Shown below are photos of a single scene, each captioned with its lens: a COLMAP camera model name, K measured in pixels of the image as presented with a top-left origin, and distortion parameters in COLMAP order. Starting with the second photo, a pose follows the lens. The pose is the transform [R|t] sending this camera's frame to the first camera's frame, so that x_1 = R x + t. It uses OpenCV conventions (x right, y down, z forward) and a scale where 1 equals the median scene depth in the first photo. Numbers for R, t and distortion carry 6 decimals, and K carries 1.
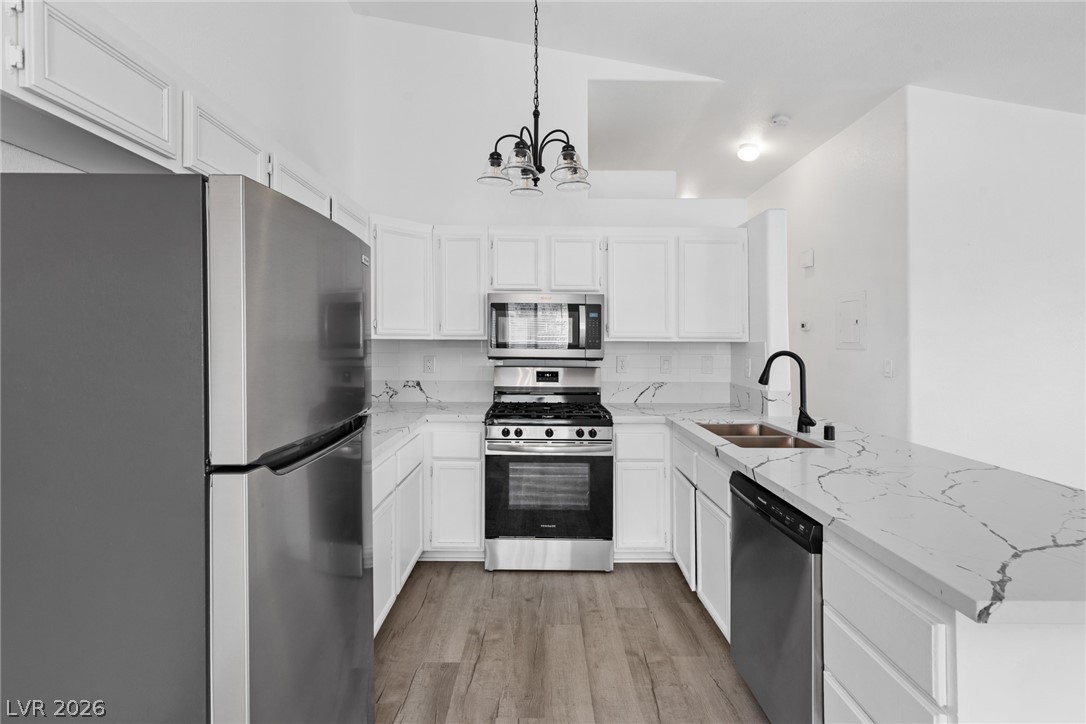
lens RADIAL K [[497.2, 0, 544.3], [0, 497.2, 346.4], [0, 0, 1]] dist [0.002322, -0.000027]
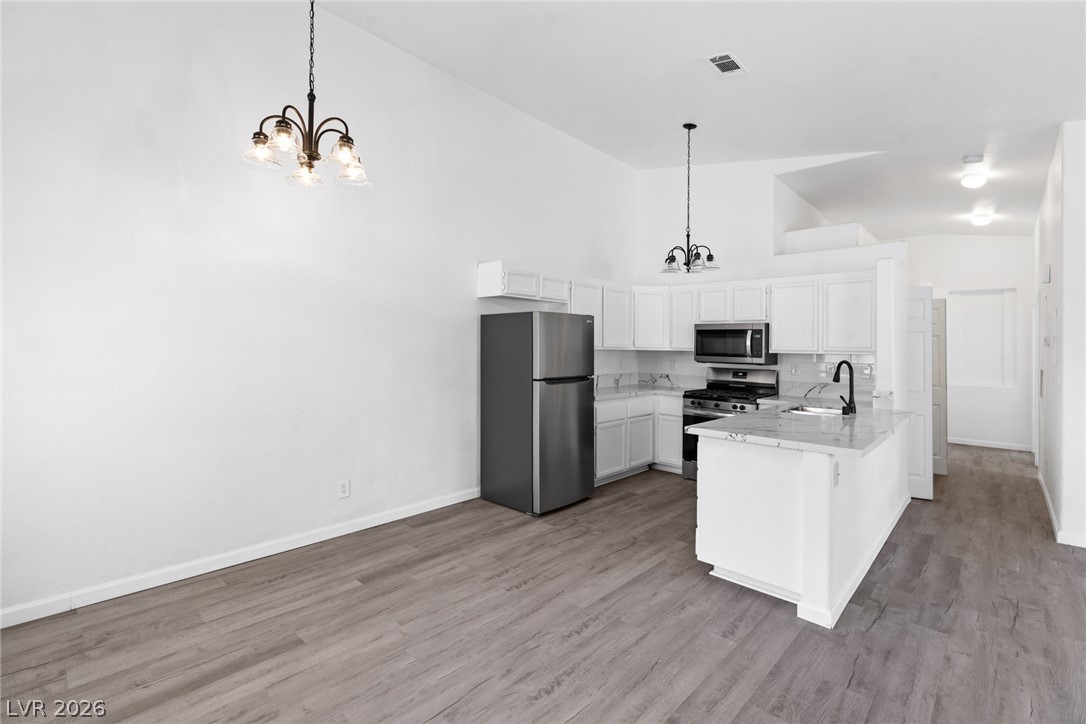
lens RADIAL K [[486.9, 0, 545.3], [0, 486.9, 361.7], [0, 0, 1]] dist [0.005162, 0.000017]
pose [[0.726326, 0.025905, -0.686862, 0.738061], [-0.018810, 0.999664, 0.017812, 0.003785], [0.687093, -0.000018, 0.726569, -0.647117]]
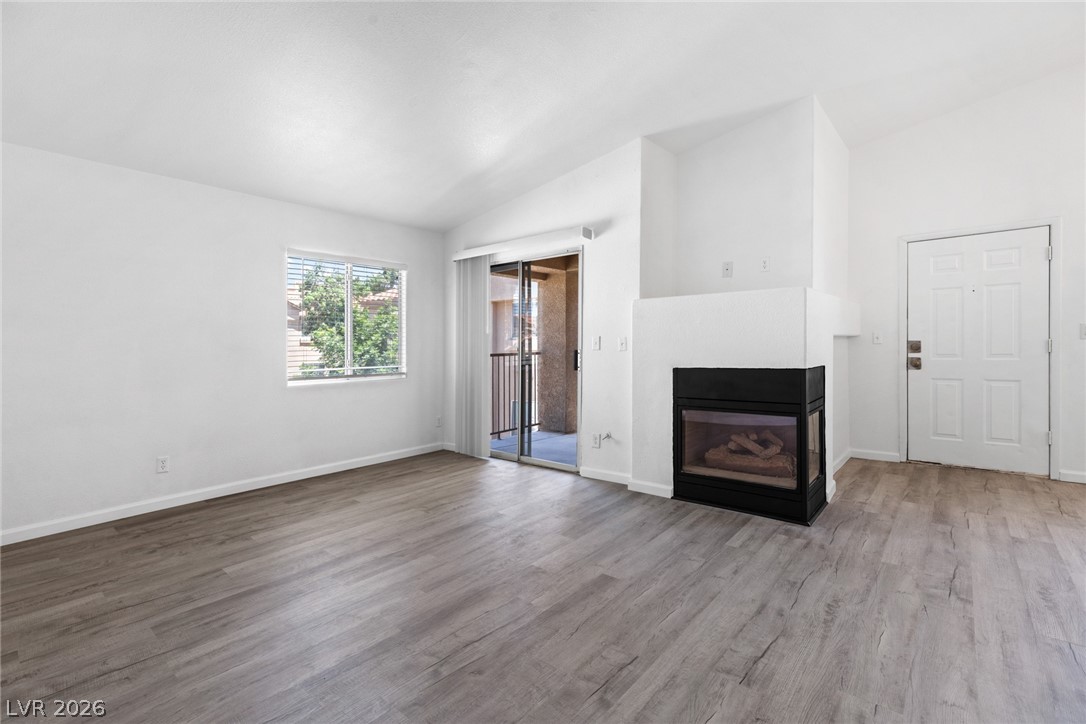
lens RADIAL K [[490.4, 0, 538.2], [0, 490.4, 341.6], [0, 0, 1]] dist [0.005424, 0.000385]
pose [[-0.755827, 0.014157, 0.654618, 0.680495], [0.019916, 0.999801, 0.001372, 0.062785], [-0.654468, 0.014074, -0.755958, 1.085054]]
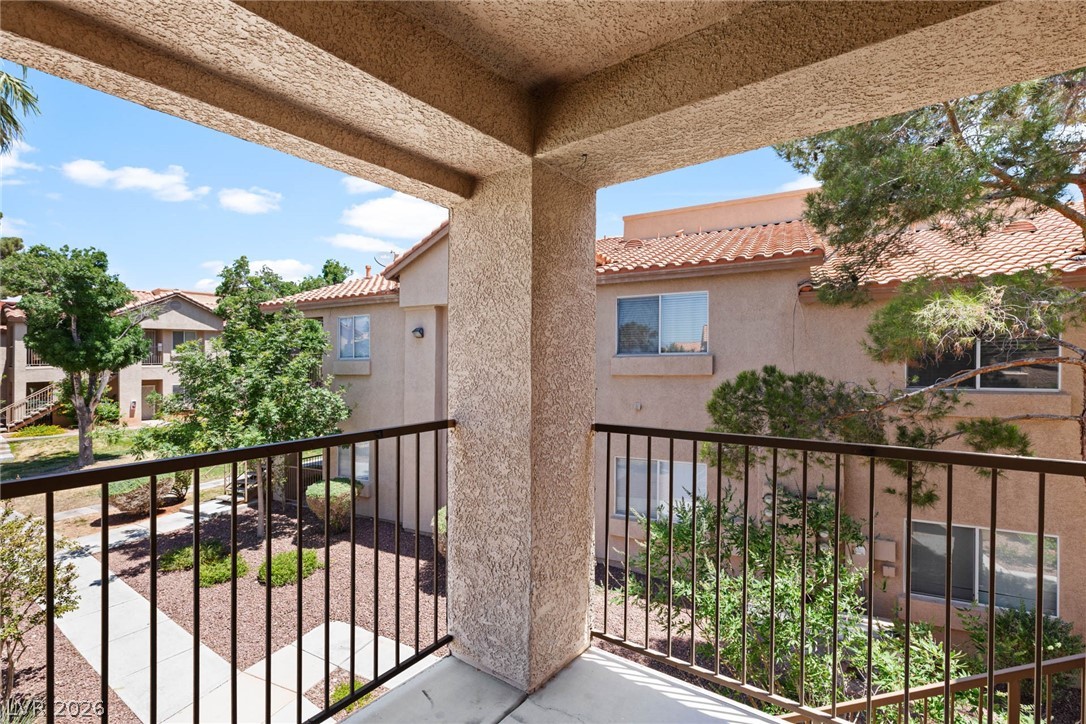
lens RADIAL K [[498.7, 0, 546.3], [0, 498.7, 355.2], [0, 0, 1]] dist [0.002539, 0.000440]
pose [[-0.797215, 0.011224, 0.603591, 1.621490], [0.014490, 0.999895, 0.000545, 0.016755], [-0.603521, 0.009181, -0.797294, -0.158636]]
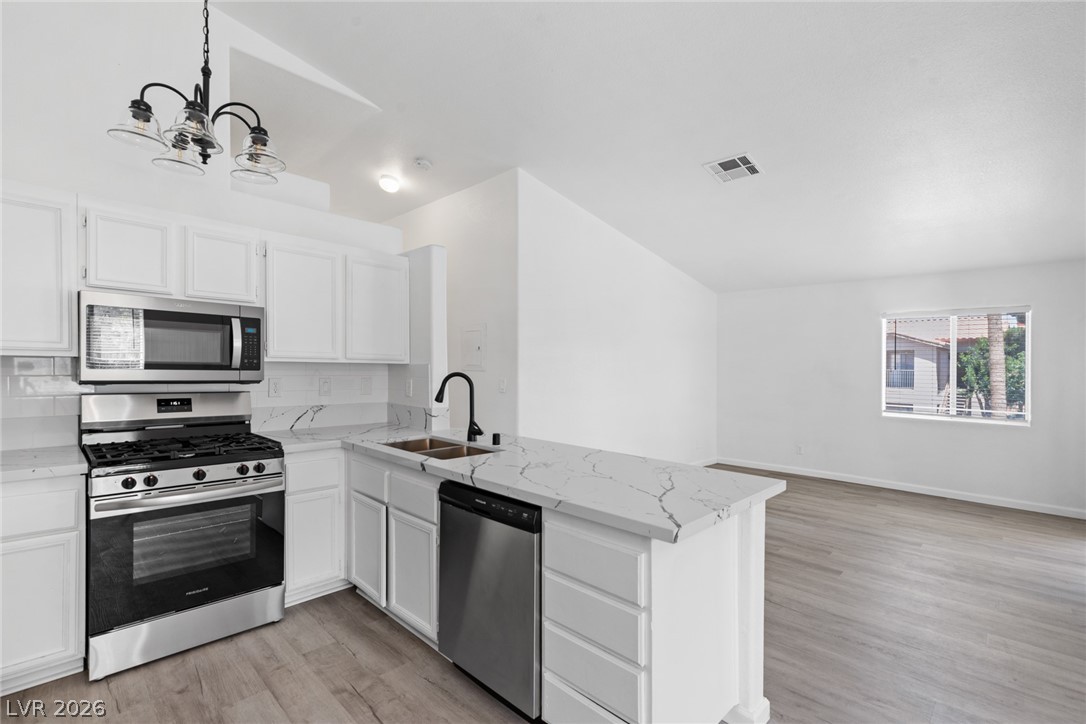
lens RADIAL K [[489.1, 0, 535.5], [0, 489.1, 375.4], [0, 0, 1]] dist [0.003235, 0.000322]
pose [[0.710330, -0.006240, 0.703841, -0.159295], [-0.005472, 0.999882, 0.014387, -0.000882], [-0.703847, -0.014071, 0.710212, 0.061410]]
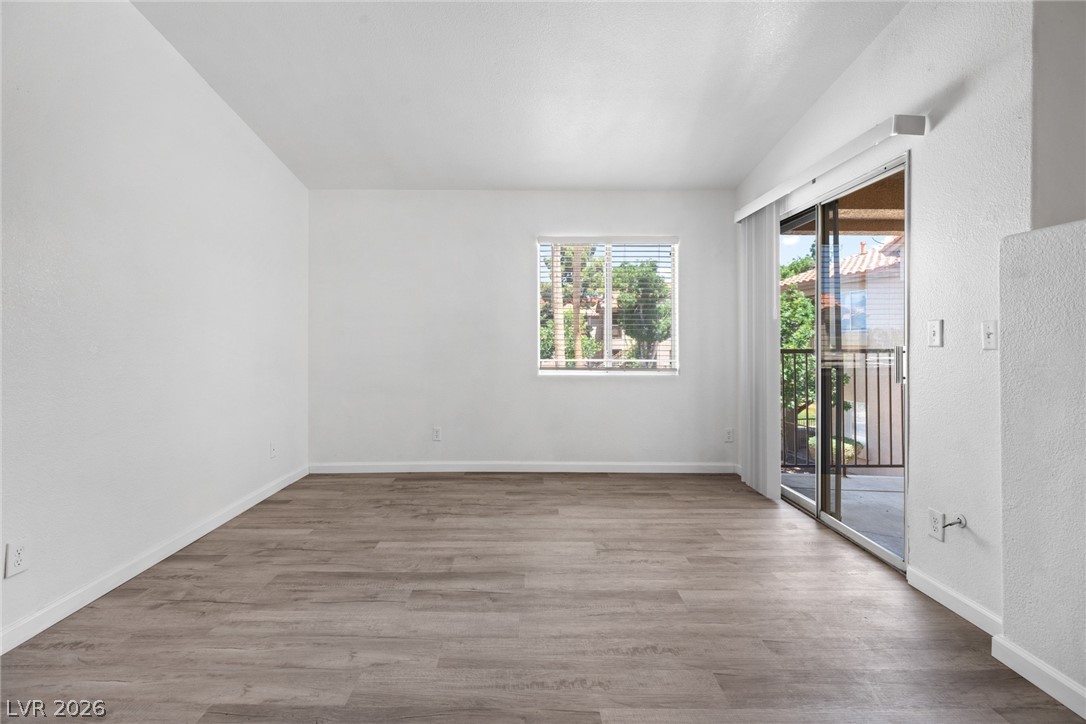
lens RADIAL K [[490.7, 0, 528.8], [0, 490.7, 327.3], [0, 0, 1]] dist [0.003747, 0.000507]
pose [[0.011798, 0.023524, 0.999654, 0.748661], [0.009975, 0.999671, -0.023642, 0.075185], [-0.999881, 0.010250, 0.011559, 0.481628]]
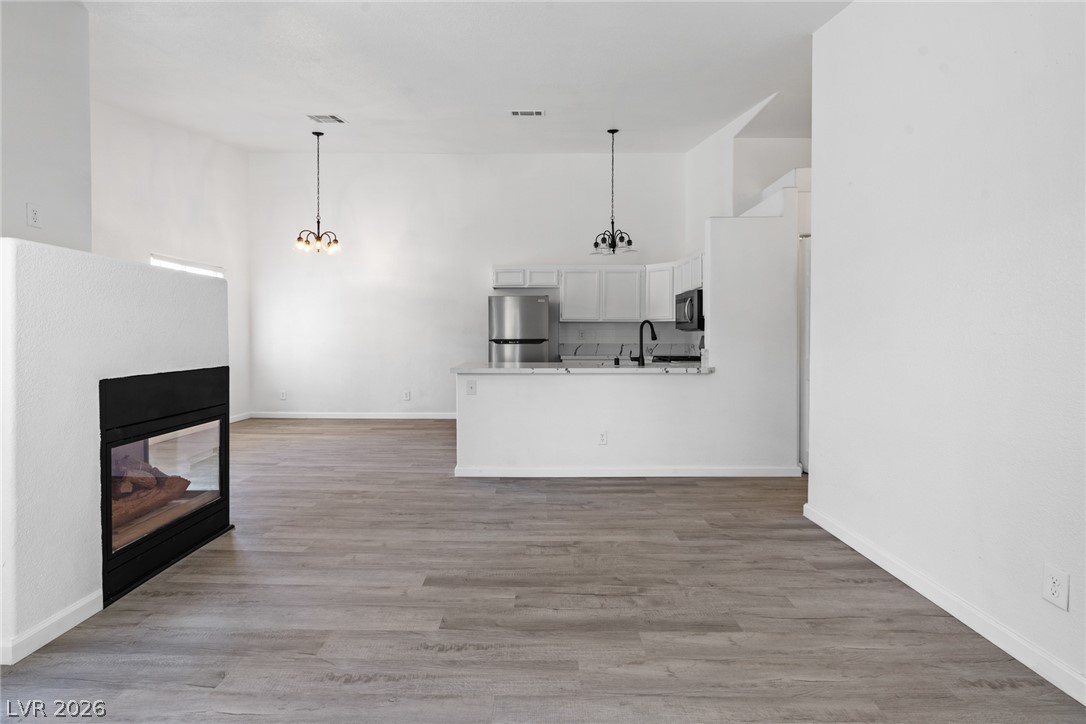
lens RADIAL K [[502.7, 0, 535.5], [0, 502.7, 348.8], [0, 0, 1]] dist [0.004177, 0.000457]
pose [[-0.018479, 0.018489, -0.999658, 1.970088], [-0.012260, 0.999750, 0.018718, 0.071965], [0.999754, 0.012602, -0.018248, 0.558187]]
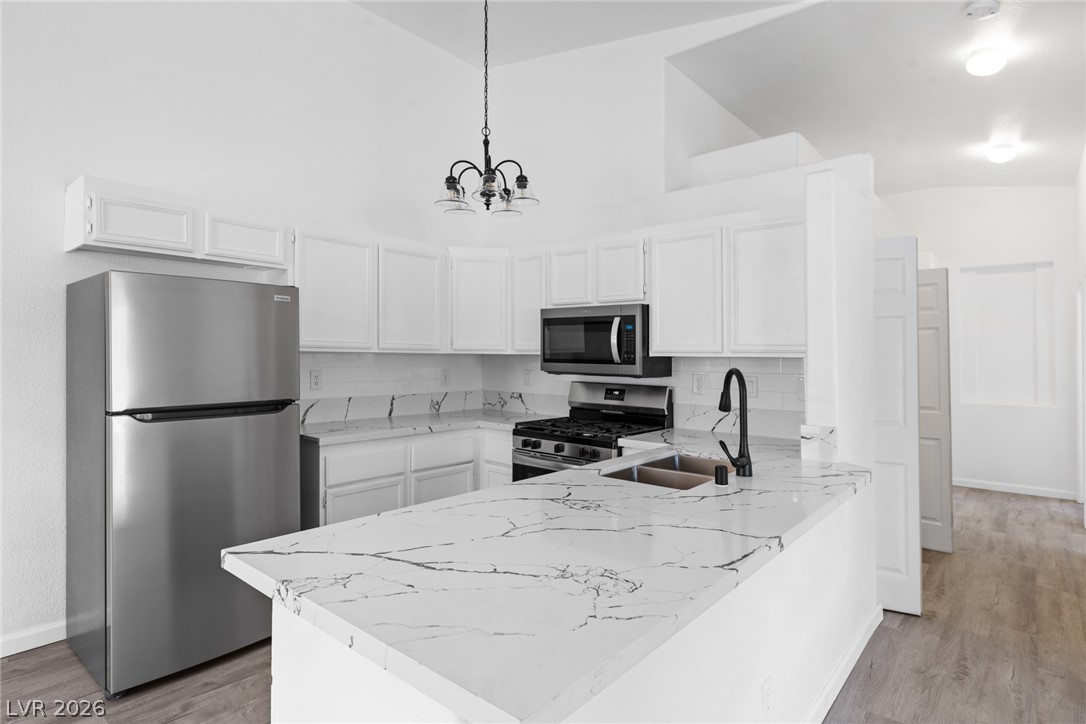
lens RADIAL K [[569.6, 0, 546.7], [0, 569.6, 370.1], [0, 0, 1]] dist [-0.001709, 0.001132]
pose [[0.756289, 0.017787, -0.653996, 0.728616], [-0.012532, 0.999841, 0.012700, 0.004220], [0.654117, -0.001409, 0.756392, 0.127795]]
